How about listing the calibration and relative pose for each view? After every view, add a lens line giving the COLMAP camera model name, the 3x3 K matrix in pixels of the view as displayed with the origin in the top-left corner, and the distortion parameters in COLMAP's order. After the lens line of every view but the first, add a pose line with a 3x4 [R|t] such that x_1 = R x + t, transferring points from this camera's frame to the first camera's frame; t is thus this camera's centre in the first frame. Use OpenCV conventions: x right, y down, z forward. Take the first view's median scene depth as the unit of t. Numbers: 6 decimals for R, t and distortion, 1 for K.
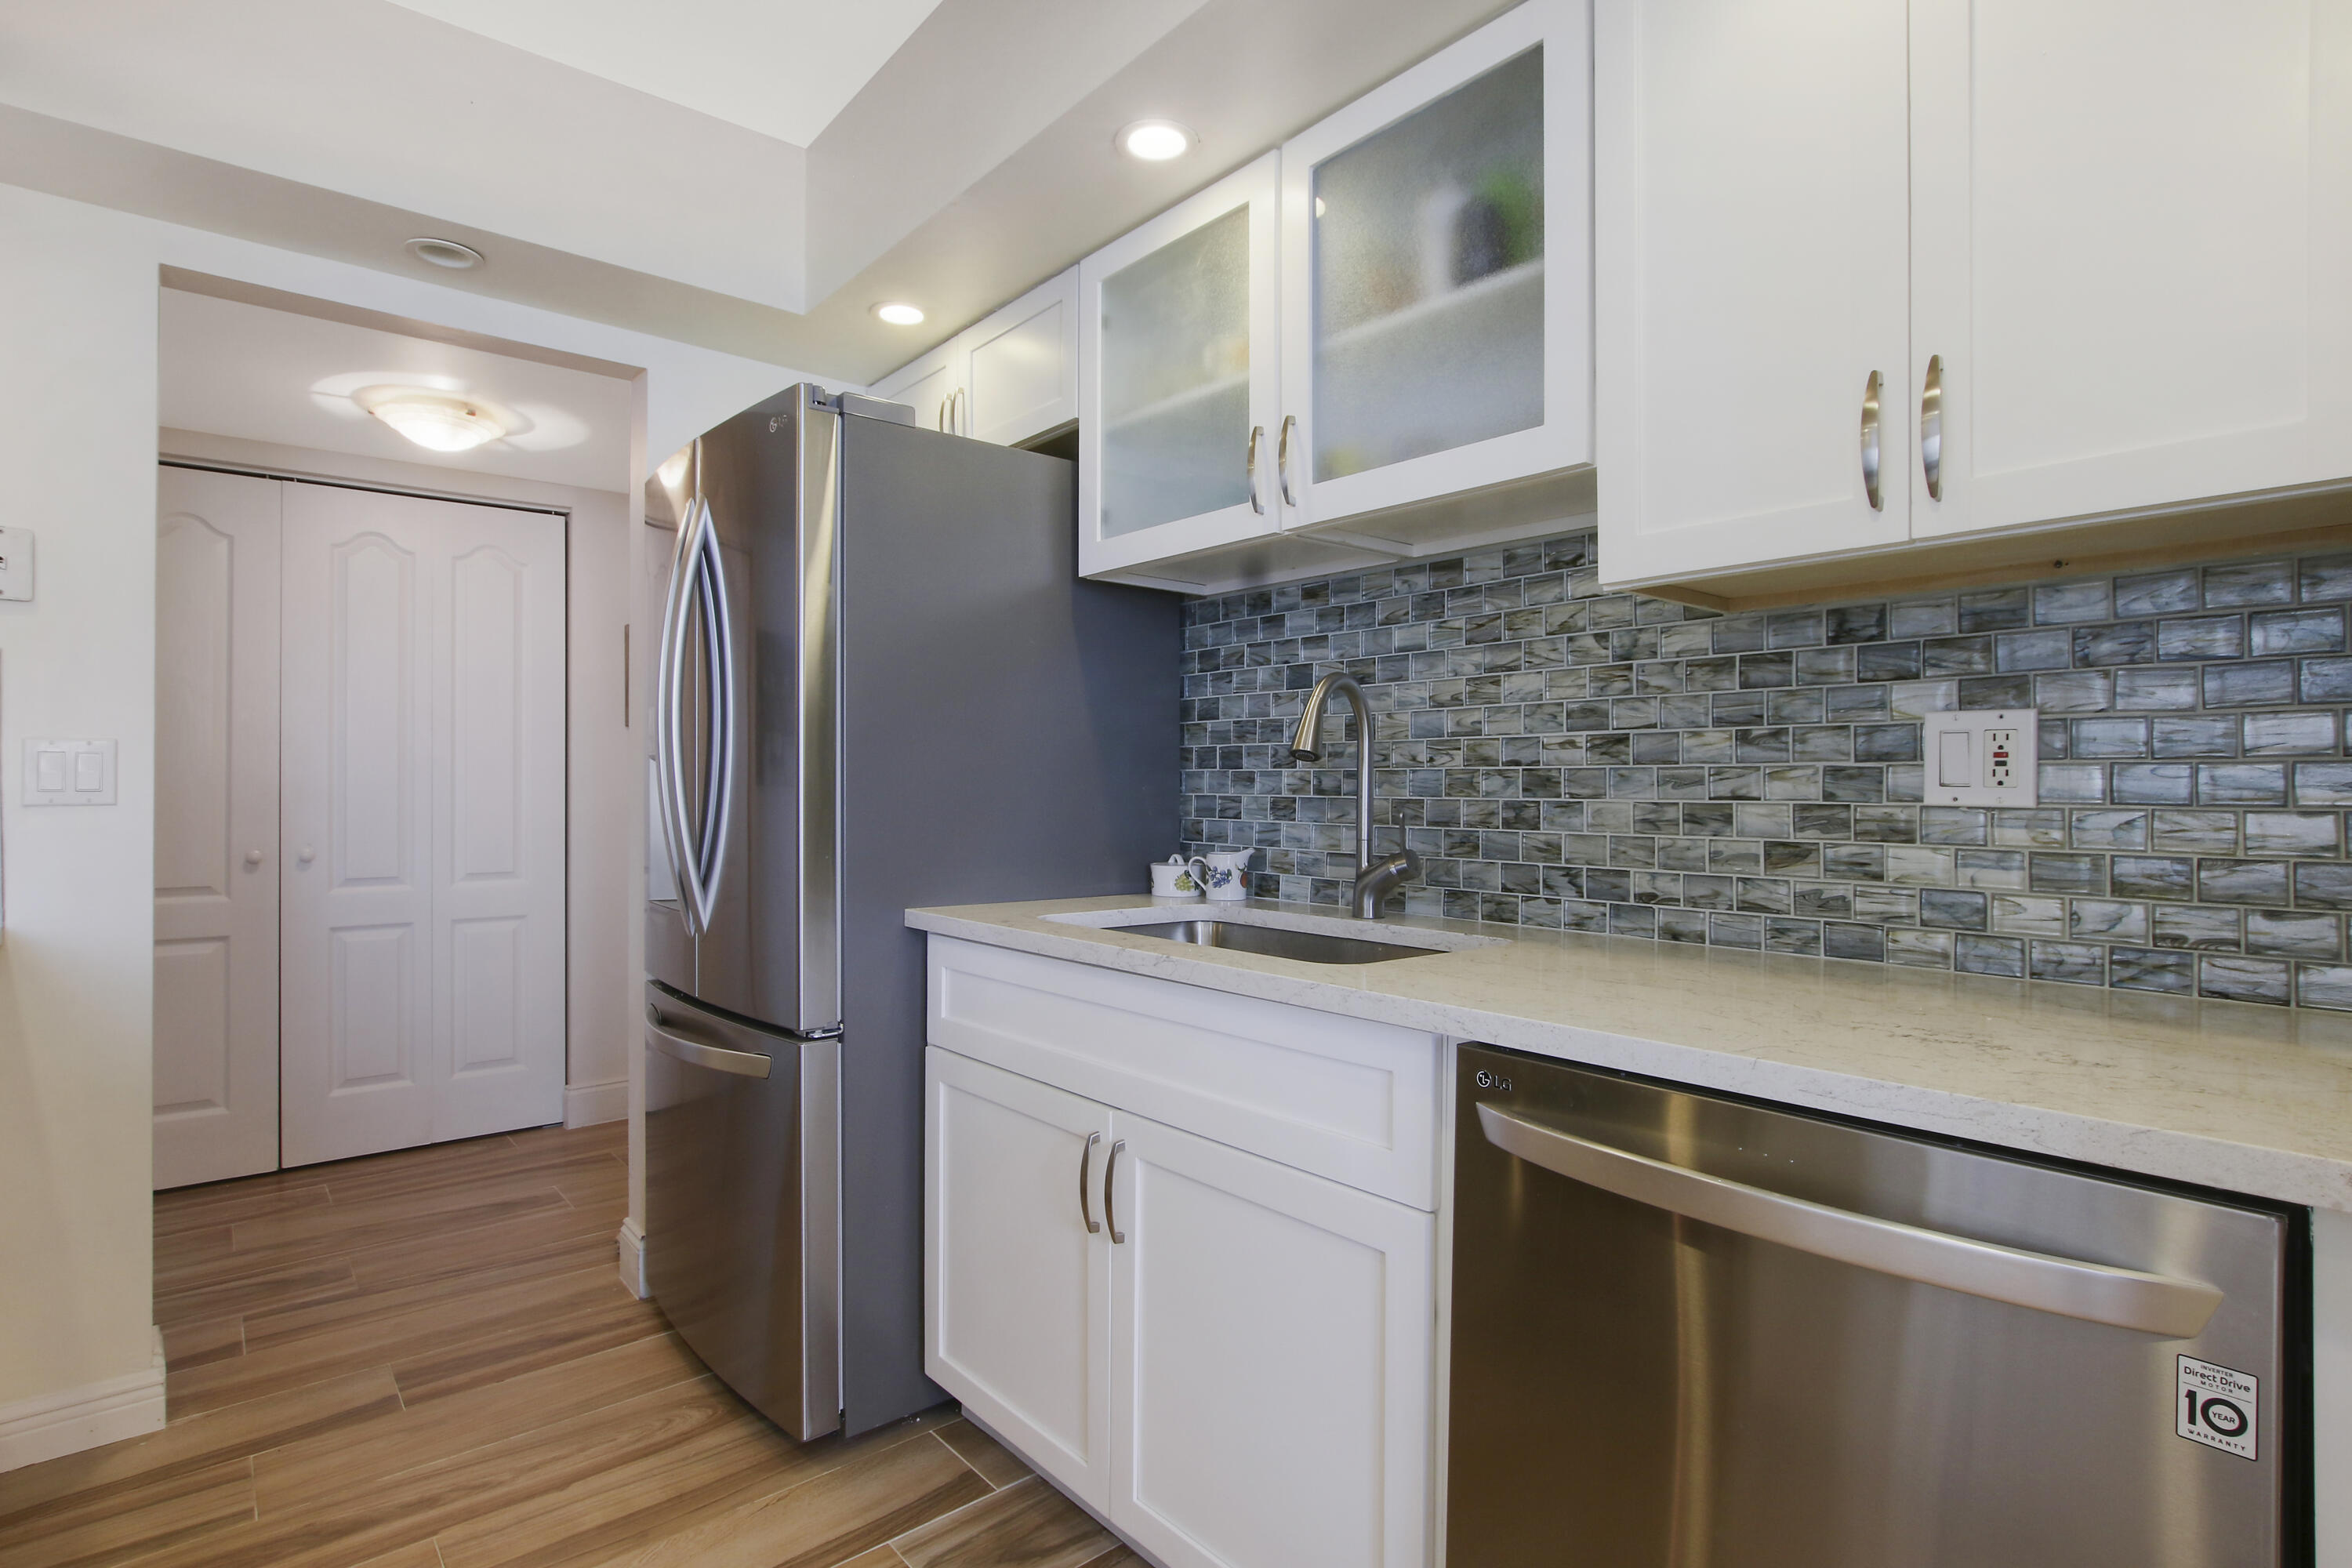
lens RADIAL K [[1149.5, 0, 1191.3], [0, 1149.5, 782.1], [0, 0, 1]] dist [-0.016911, 0.001921]
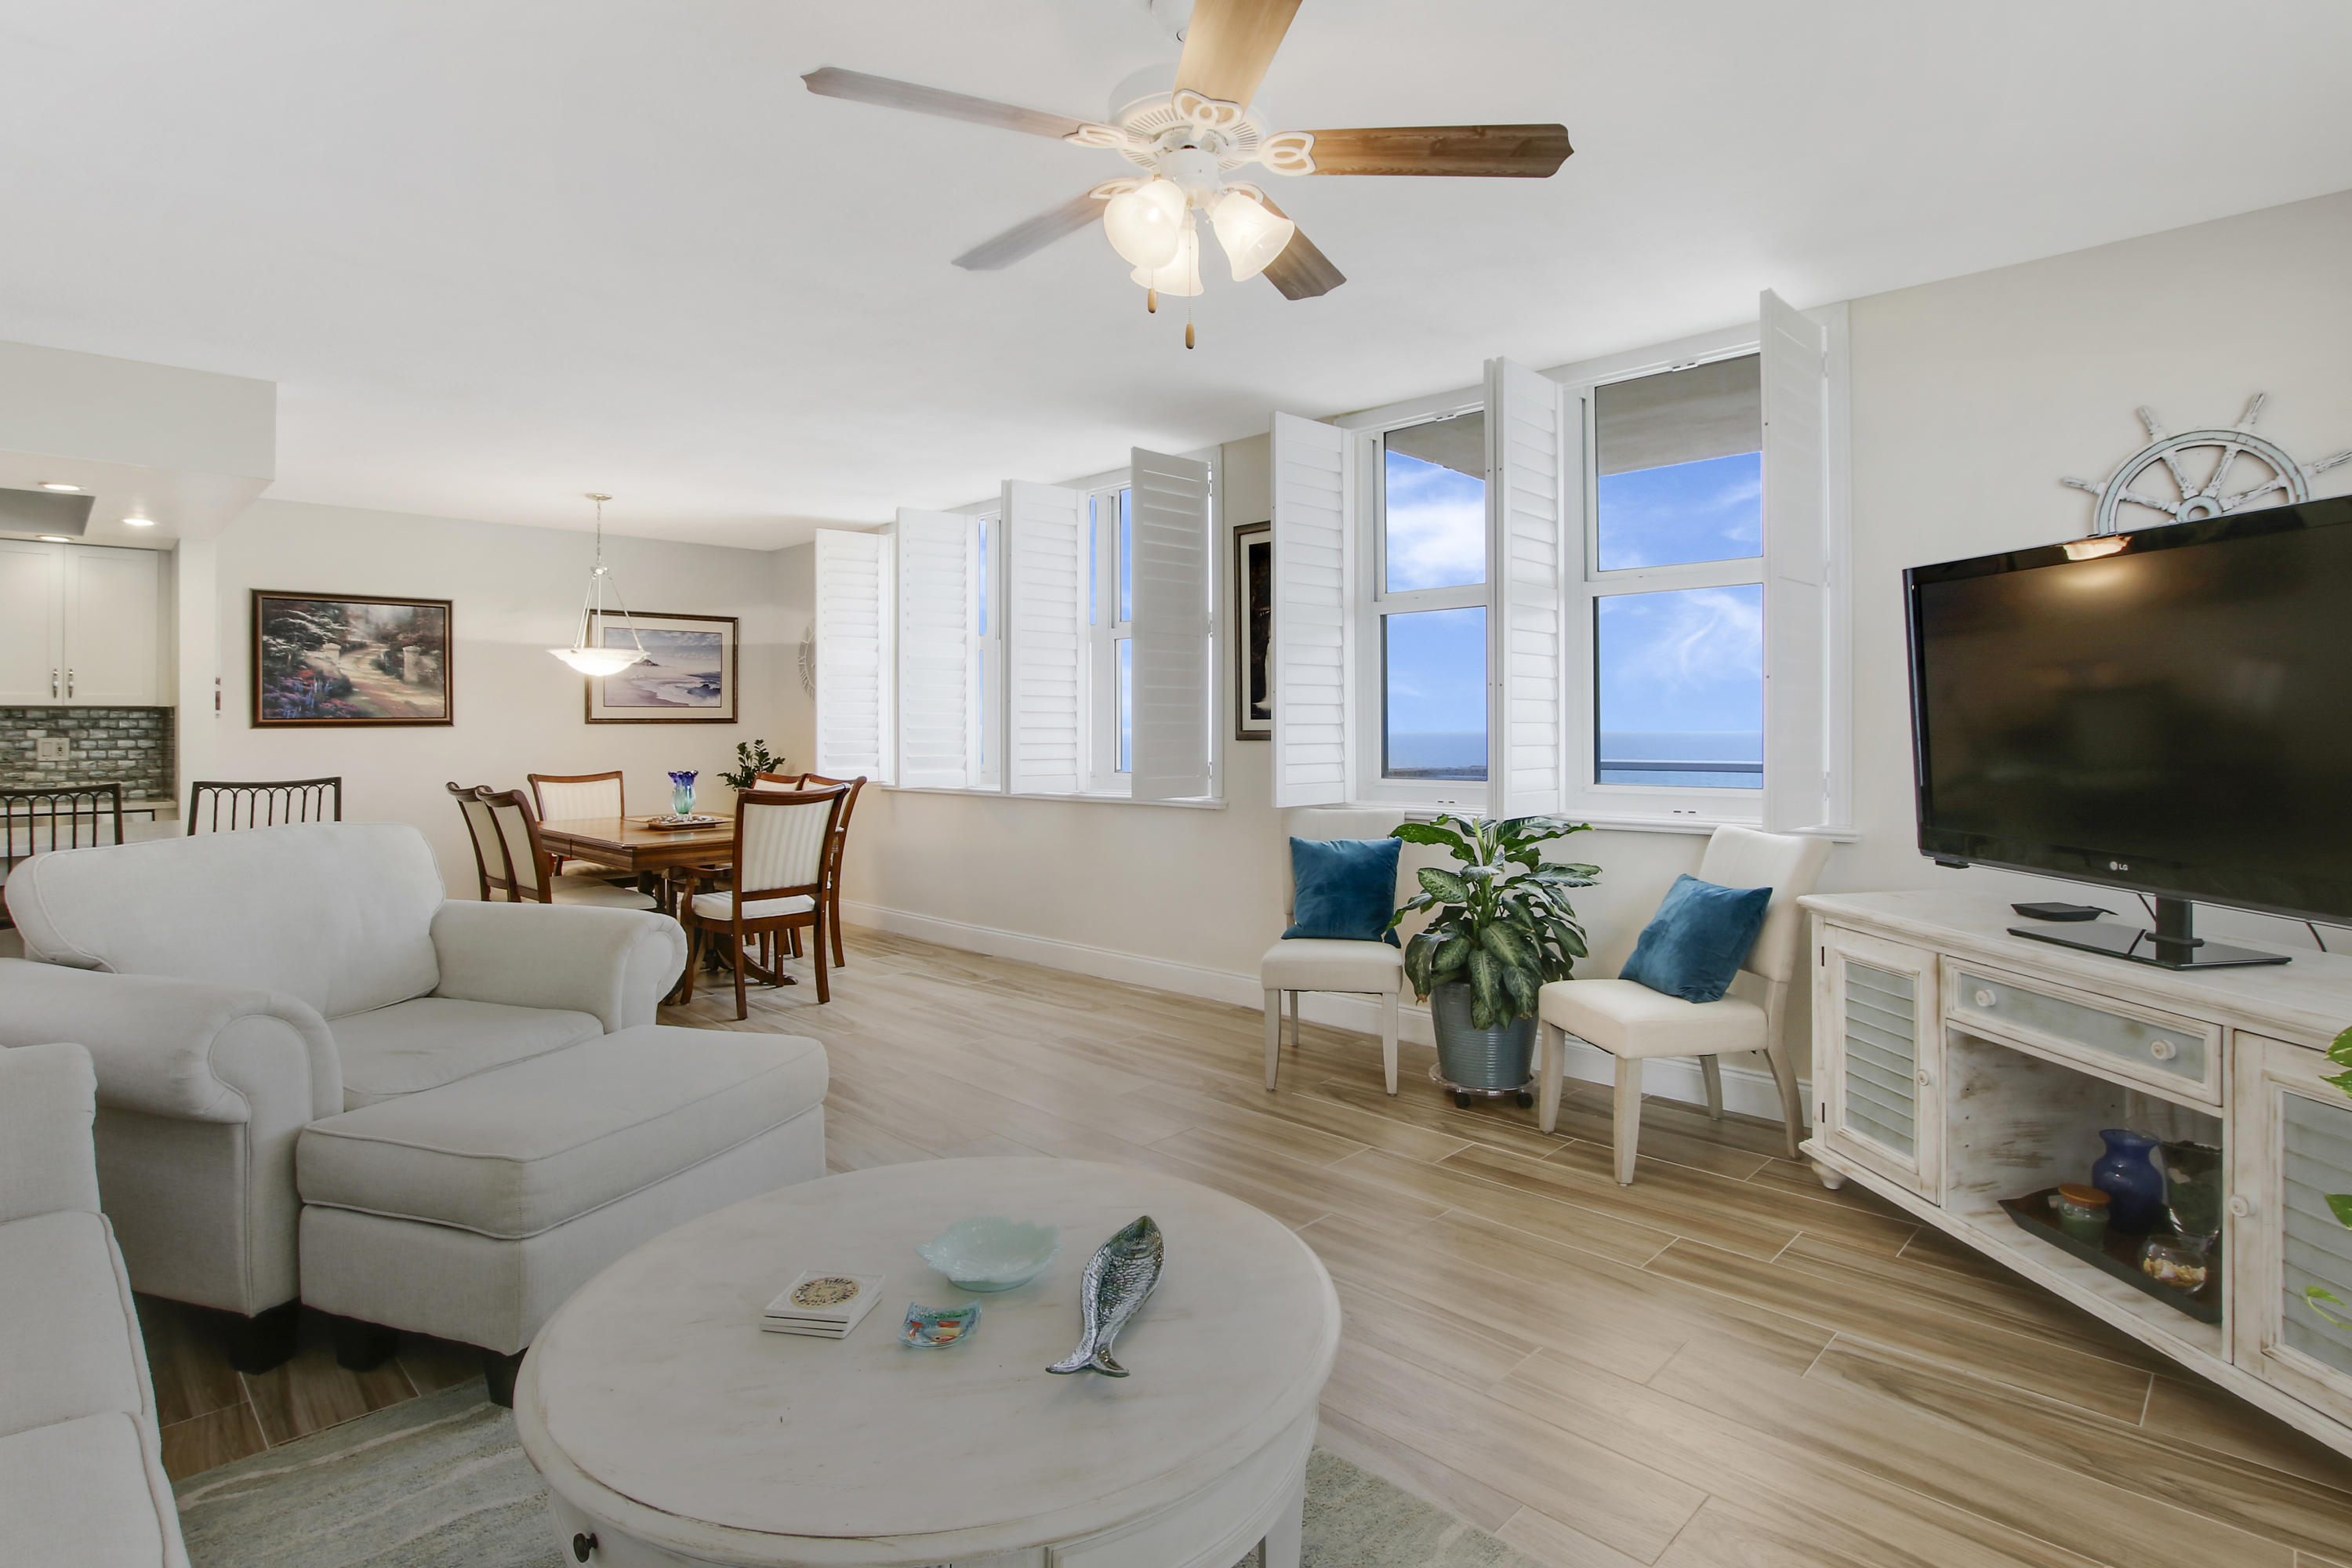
lens RADIAL K [[1189.5, 0, 1187.9], [0, 1189.5, 709.9], [0, 0, 1]] dist [-0.016354, 0.001073]
pose [[-0.077805, 0.015287, 0.996851, -2.451575], [0.003990, 0.999879, -0.015022, -0.052467], [-0.996961, 0.002809, -0.077856, -1.751605]]
